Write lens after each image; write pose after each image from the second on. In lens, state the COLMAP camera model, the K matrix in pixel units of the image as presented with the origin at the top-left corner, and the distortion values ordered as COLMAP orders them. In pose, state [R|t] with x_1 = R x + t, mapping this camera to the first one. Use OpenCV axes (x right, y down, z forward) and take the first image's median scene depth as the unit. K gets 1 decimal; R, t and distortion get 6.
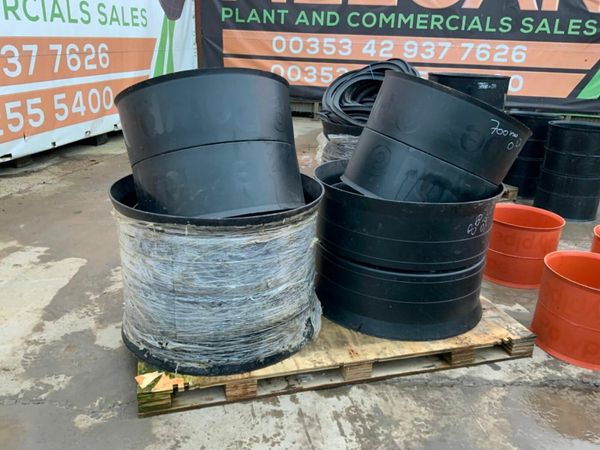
lens RADIAL K [[527.3, 0, 300.0], [0, 527.3, 225.0], [0, 0, 1]] dist [0.013475, 0.014050]
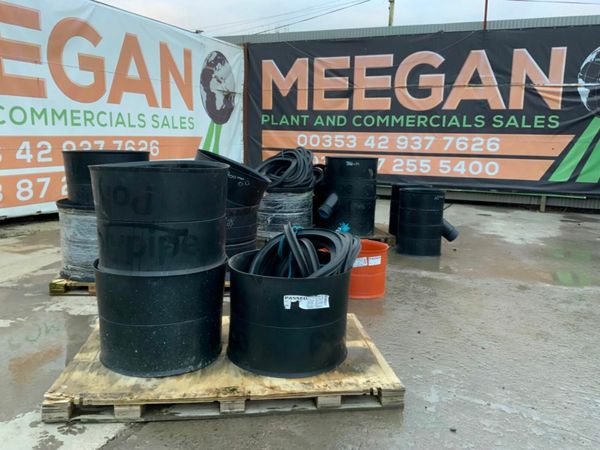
lens RADIAL K [[514.7, 0, 300.3], [0, 514.7, 235.8], [0, 0, 1]] dist [0.107413, -0.013192]
pose [[0.971973, 0.030027, -0.233167, 0.272787], [-0.064960, 0.987499, -0.143619, 0.079716], [0.225939, 0.154741, 0.961773, -0.206482]]
